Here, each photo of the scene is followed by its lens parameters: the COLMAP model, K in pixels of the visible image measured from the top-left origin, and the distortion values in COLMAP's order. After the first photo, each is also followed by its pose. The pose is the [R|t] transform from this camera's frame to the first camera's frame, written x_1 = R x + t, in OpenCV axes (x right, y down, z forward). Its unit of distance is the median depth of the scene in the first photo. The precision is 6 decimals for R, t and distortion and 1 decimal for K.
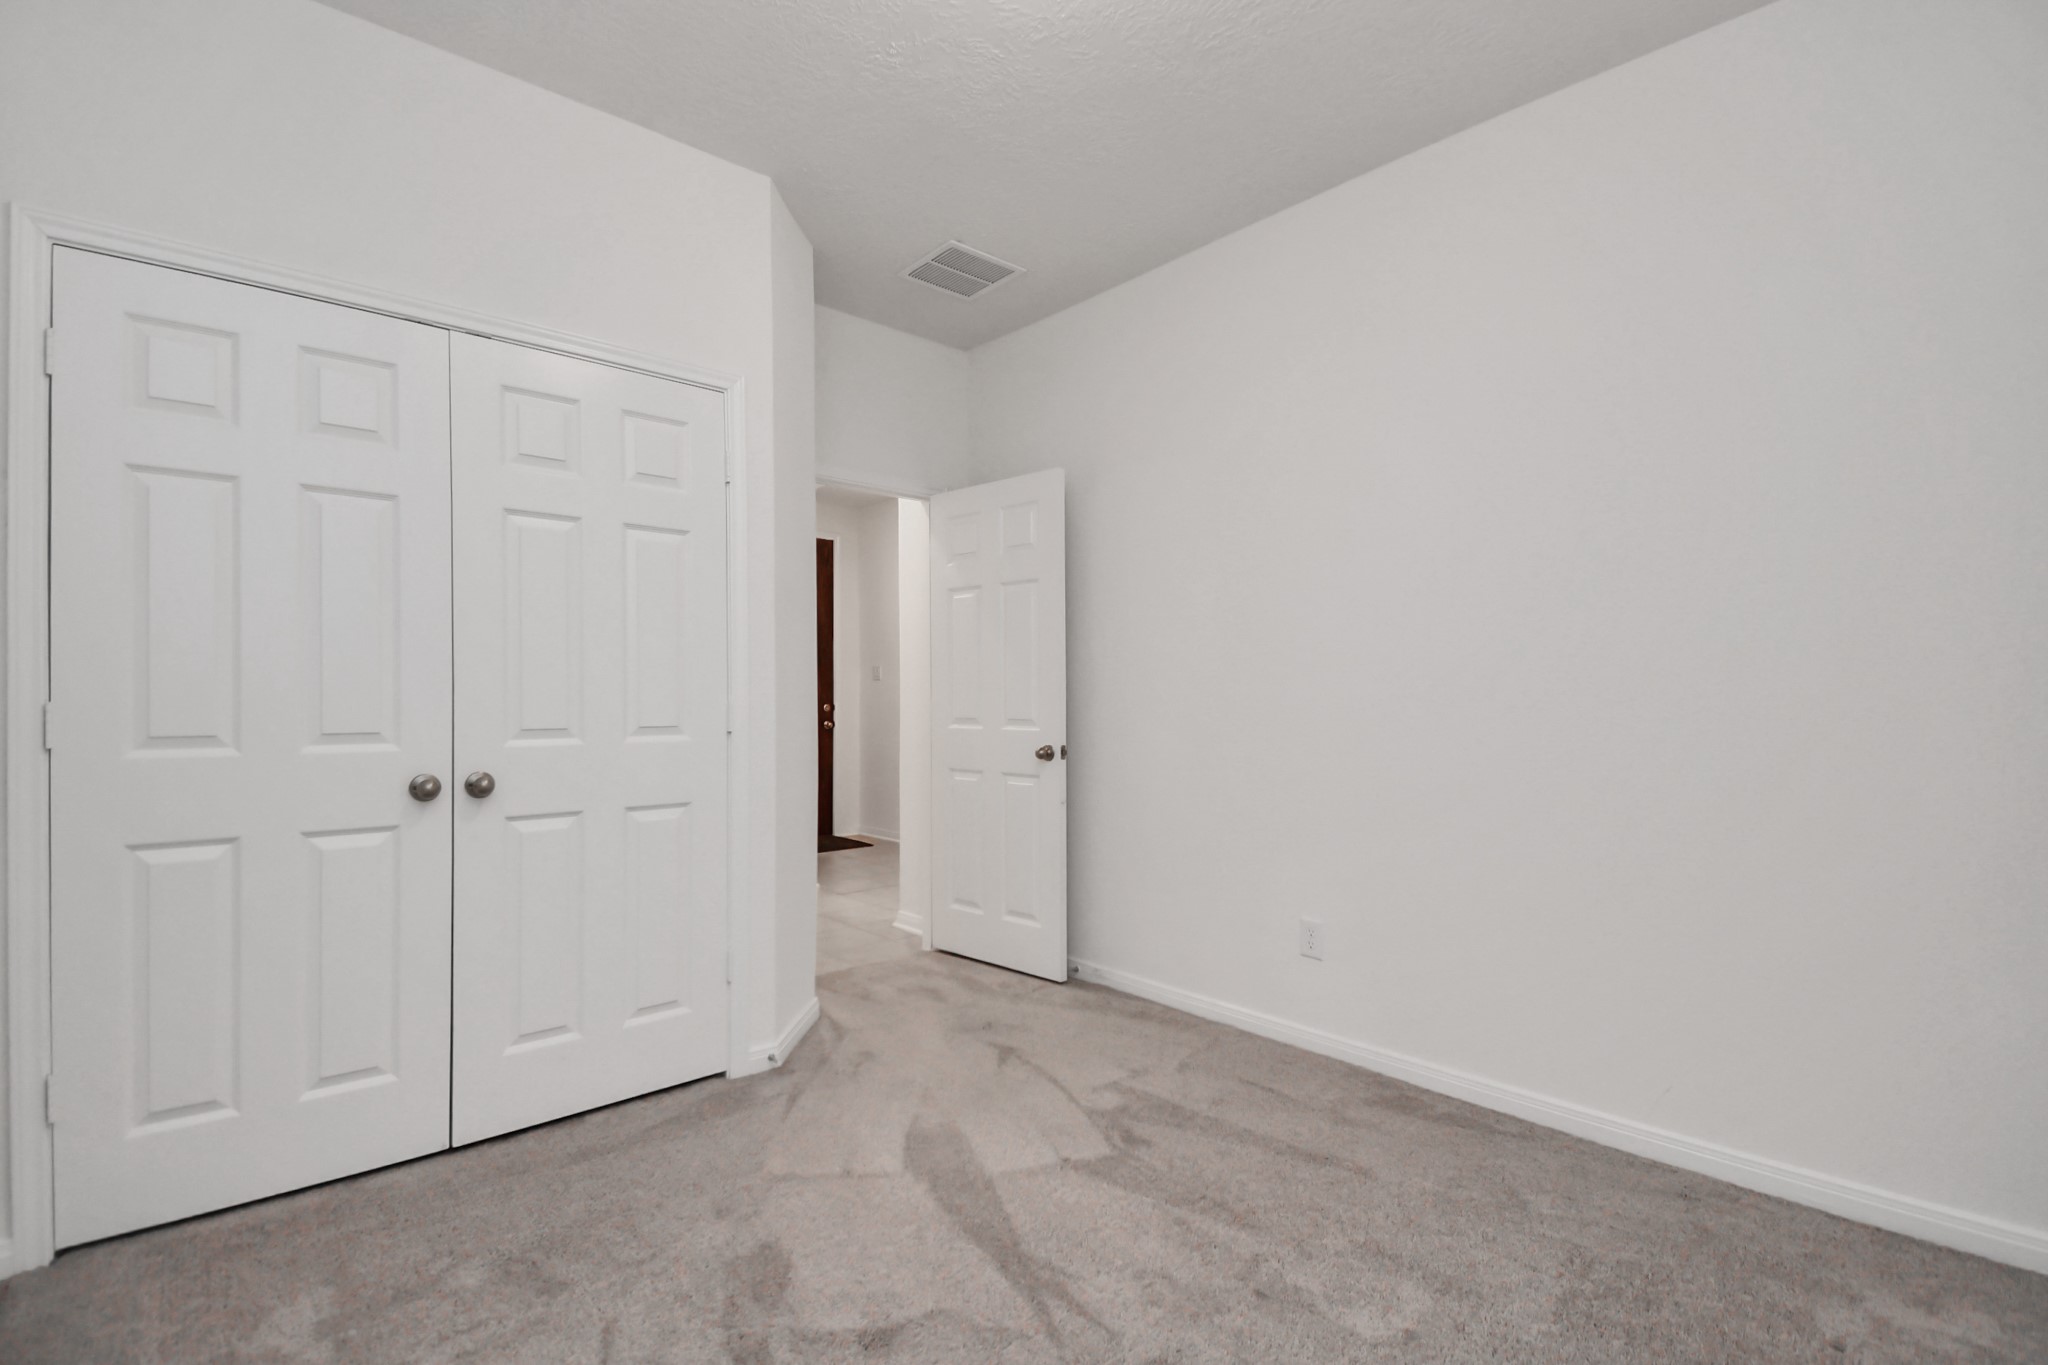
lens RADIAL K [[944.5, 0, 974.9], [0, 944.5, 691.1], [0, 0, 1]] dist [0.002256, -0.022644]
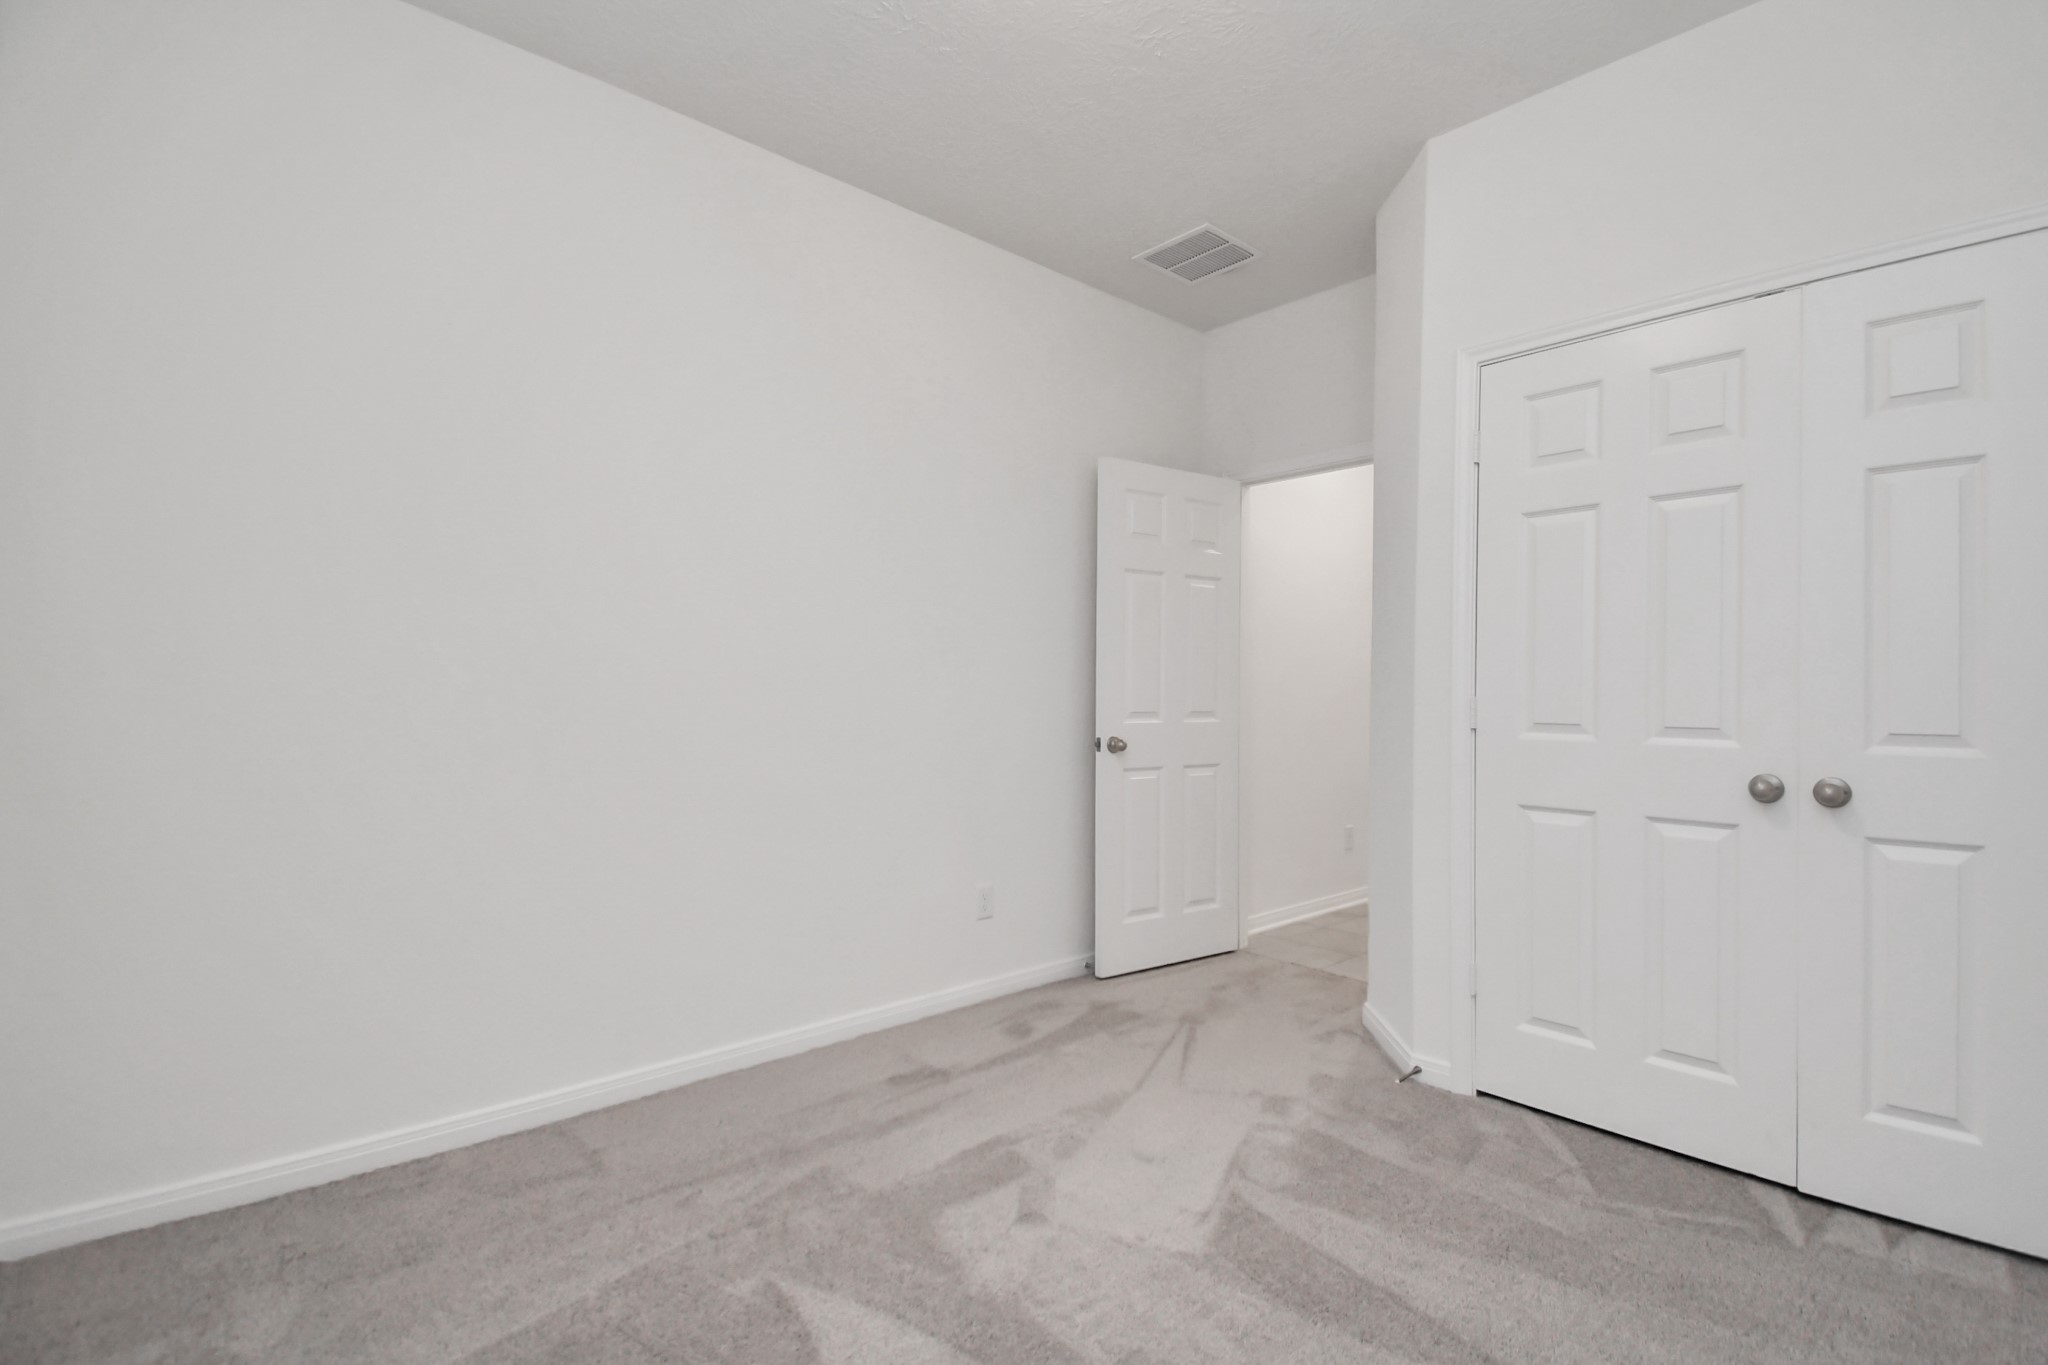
lens RADIAL K [[872.8, 0, 1023.7], [0, 872.8, 693.0], [0, 0, 1]] dist [0.012712, -0.017927]
pose [[0.016094, 0.005839, -0.999853, 0.315647], [-0.000201, 0.999983, 0.005836, 0.001791], [0.999870, 0.000107, 0.016095, 0.283946]]
